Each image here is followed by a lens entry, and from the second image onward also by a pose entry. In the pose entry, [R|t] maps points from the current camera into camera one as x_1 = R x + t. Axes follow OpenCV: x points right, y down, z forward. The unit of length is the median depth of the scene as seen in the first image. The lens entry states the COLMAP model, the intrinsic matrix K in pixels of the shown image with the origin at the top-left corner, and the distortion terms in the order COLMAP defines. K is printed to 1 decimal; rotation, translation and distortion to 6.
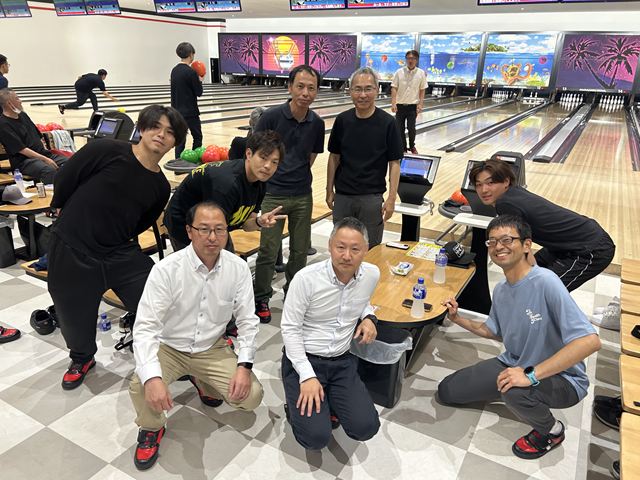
lens RADIAL K [[484.2, 0, 320.0], [0, 484.2, 240.0], [0, 0, 1]] dist [0.020701, 0.000971]
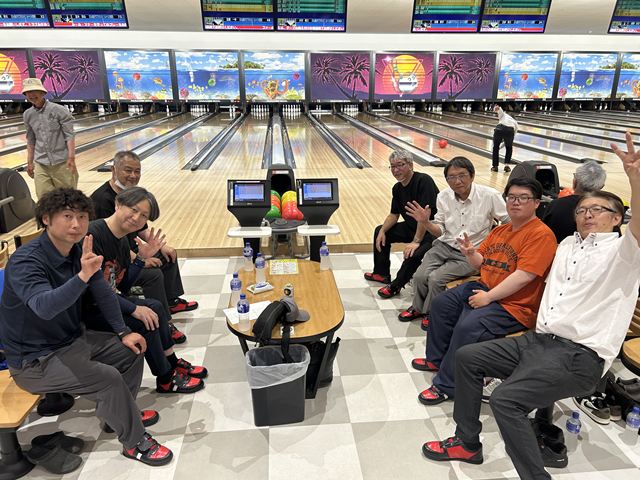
lens RADIAL K [[495.6, 0, 314.9], [0, 495.6, 229.5], [0, 0, 1]] dist [0.022403, -0.007004]
pose [[0.827323, -0.185511, 0.530210, -0.685258], [0.214658, 0.976666, 0.006772, -0.143260], [-0.519094, 0.108211, 0.847839, 0.334607]]
